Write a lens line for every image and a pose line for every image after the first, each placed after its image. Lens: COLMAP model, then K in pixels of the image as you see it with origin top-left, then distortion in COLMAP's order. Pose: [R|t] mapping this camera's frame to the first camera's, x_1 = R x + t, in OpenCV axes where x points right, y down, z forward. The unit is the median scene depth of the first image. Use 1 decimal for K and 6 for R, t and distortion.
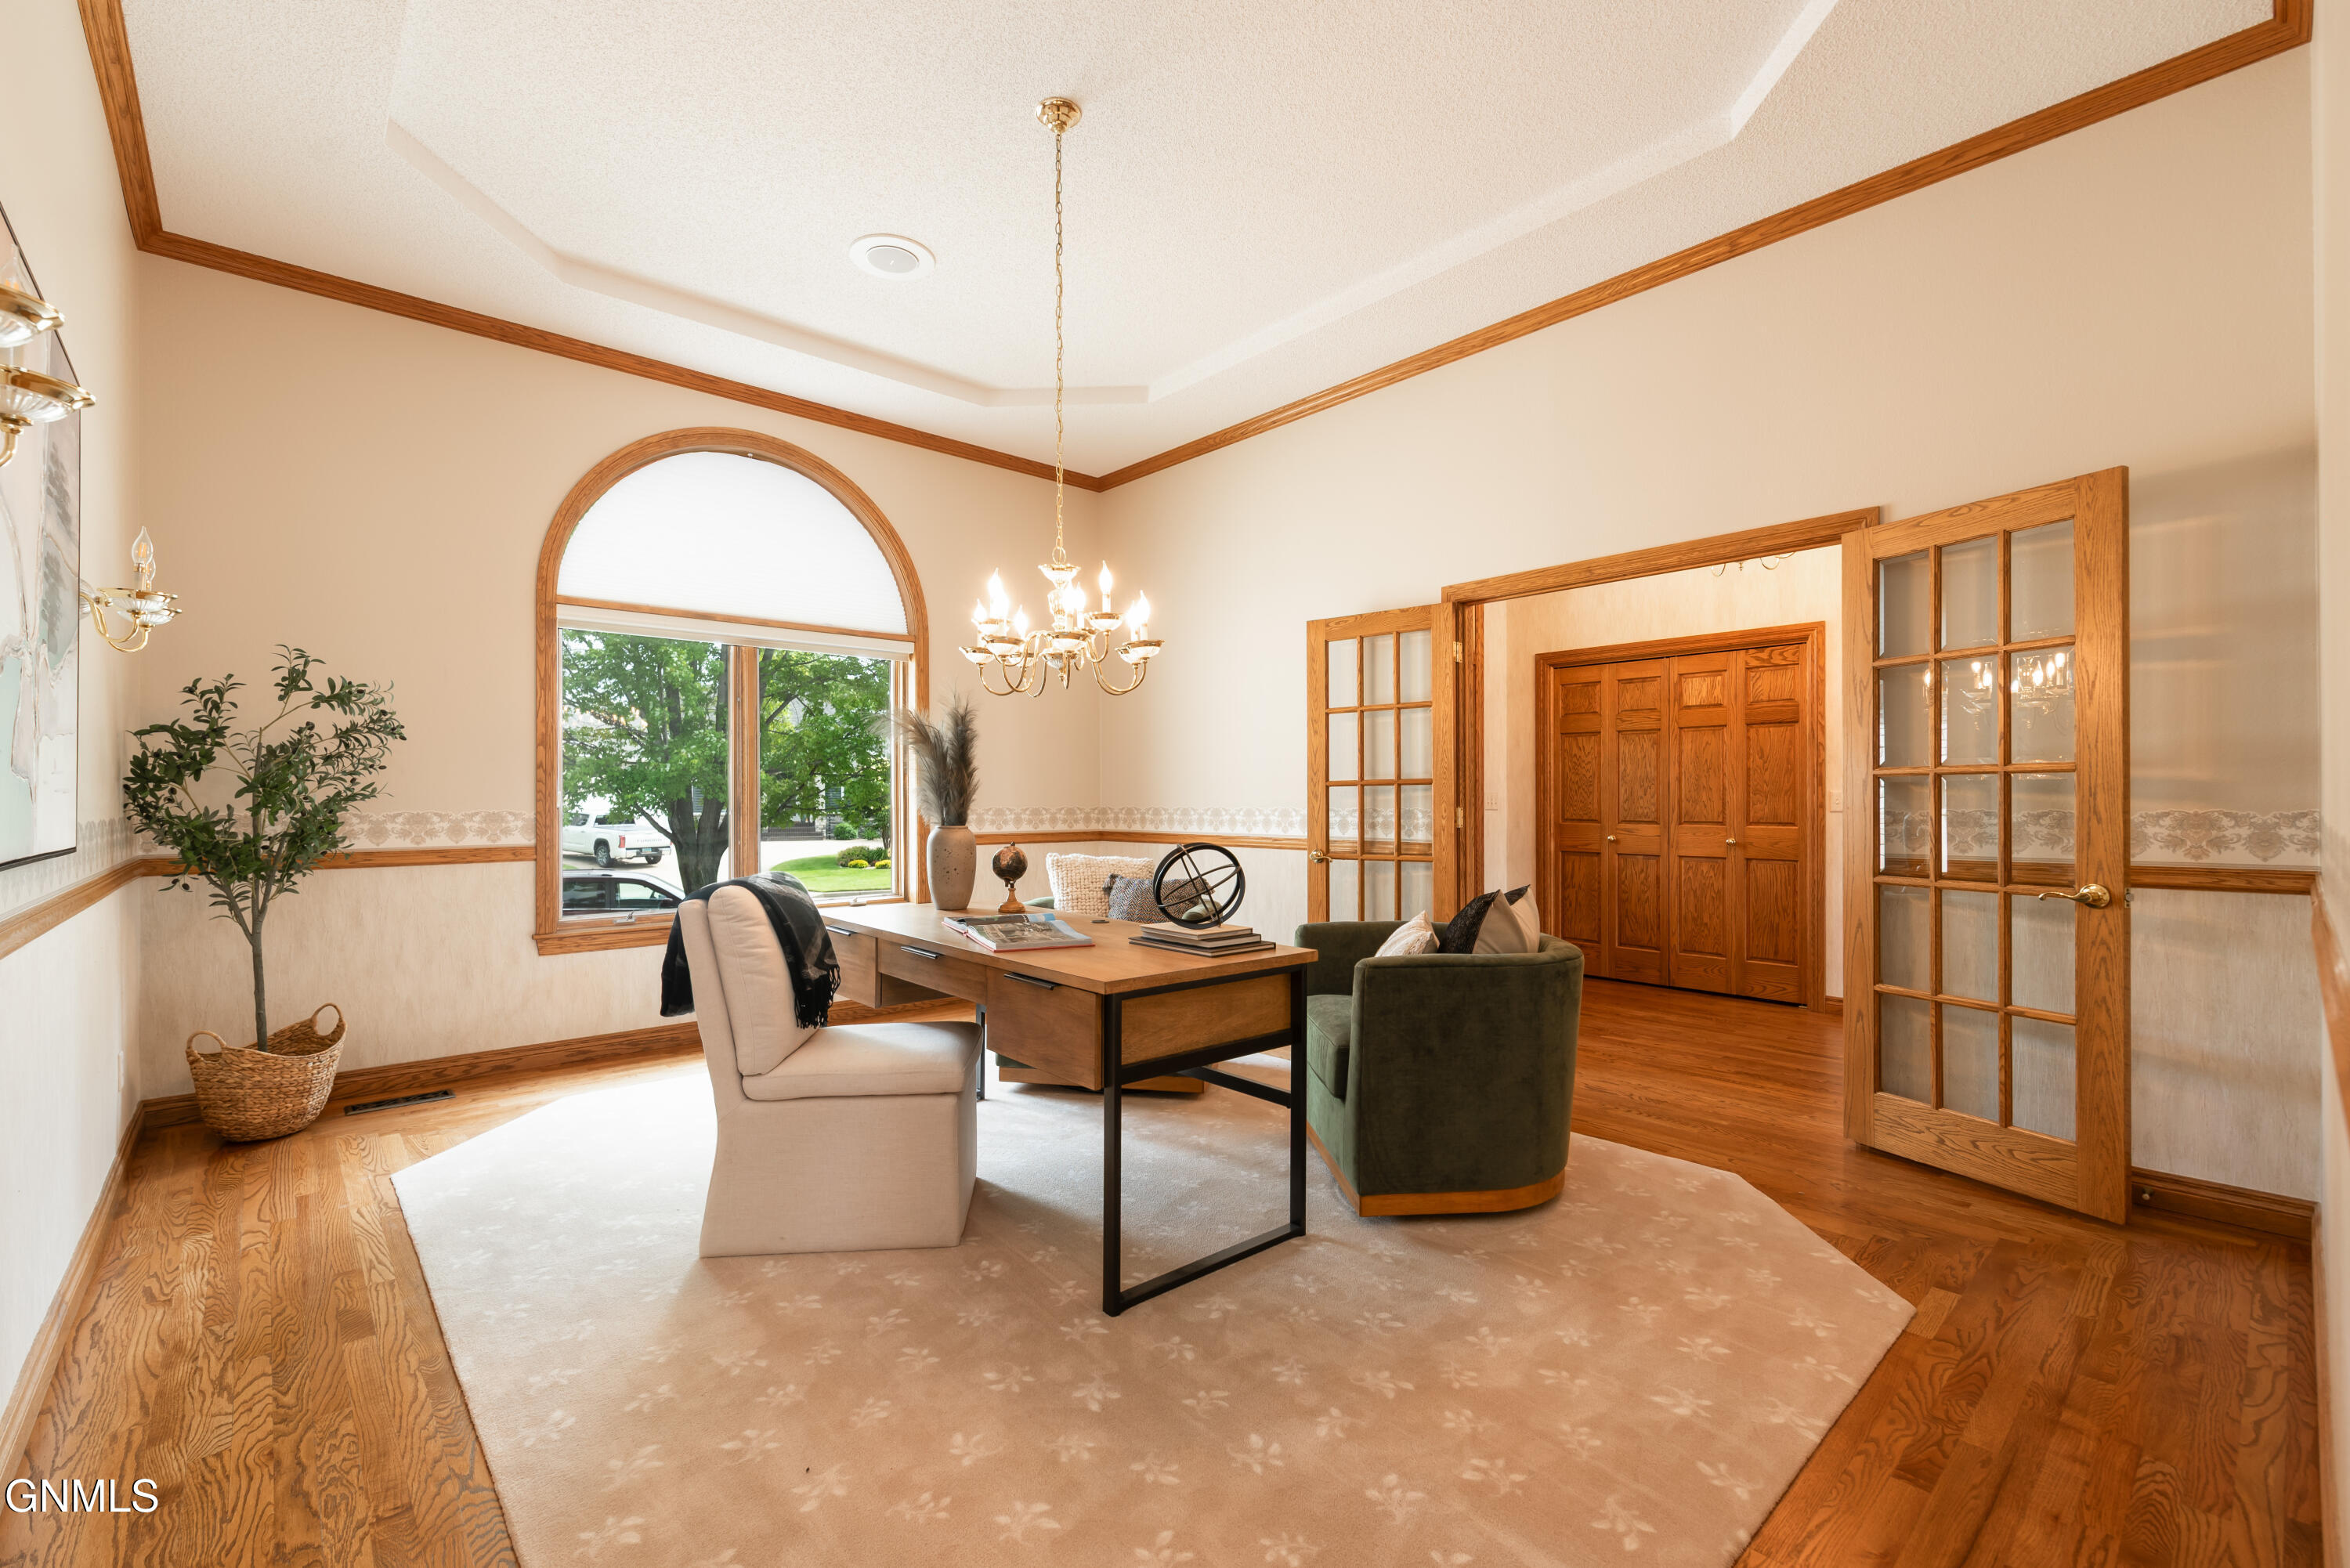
lens RADIAL K [[1010.3, 0, 1179.5], [0, 1010.3, 796.9], [0, 0, 1]] dist [0.000272, 0.000167]
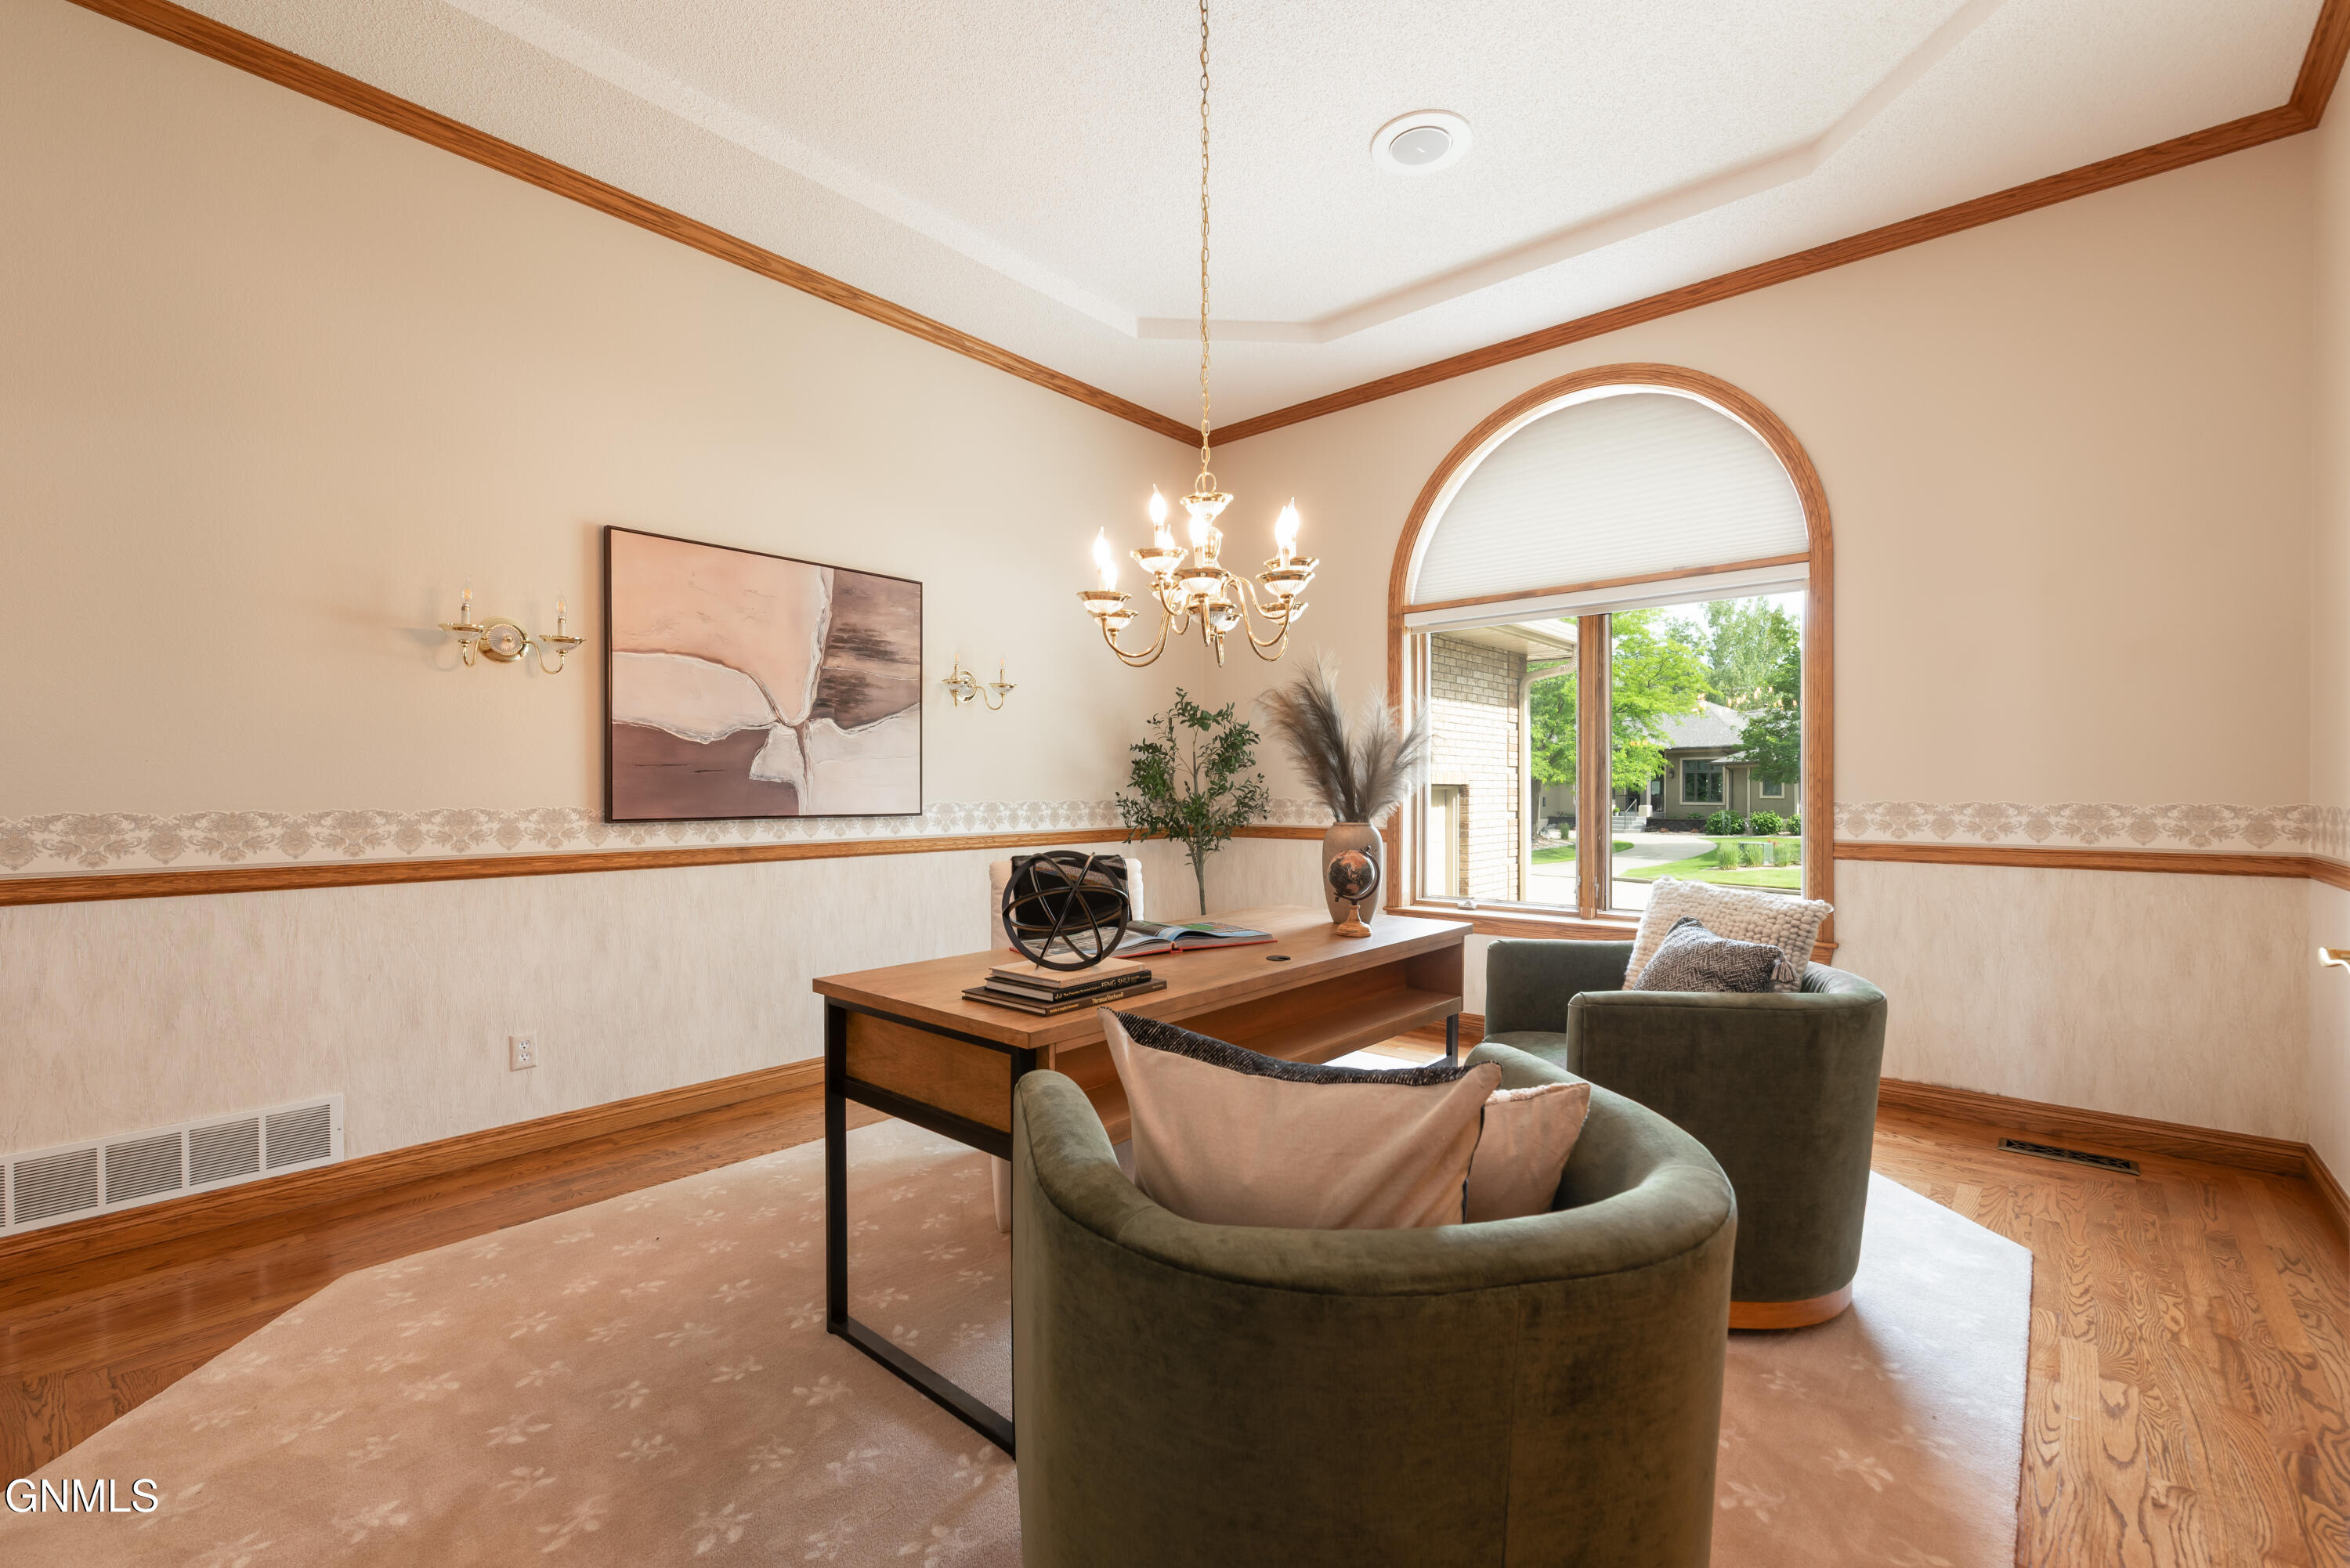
lens RADIAL K [[1010.3, 0, 1179.5], [0, 1010.3, 796.9], [0, 0, 1]] dist [0.000272, 0.000167]
pose [[0.119306, 0.014641, -0.992750, 0.527232], [0.006114, 0.999861, 0.015481, -0.007220], [0.992839, -0.007917, 0.119200, 0.689174]]
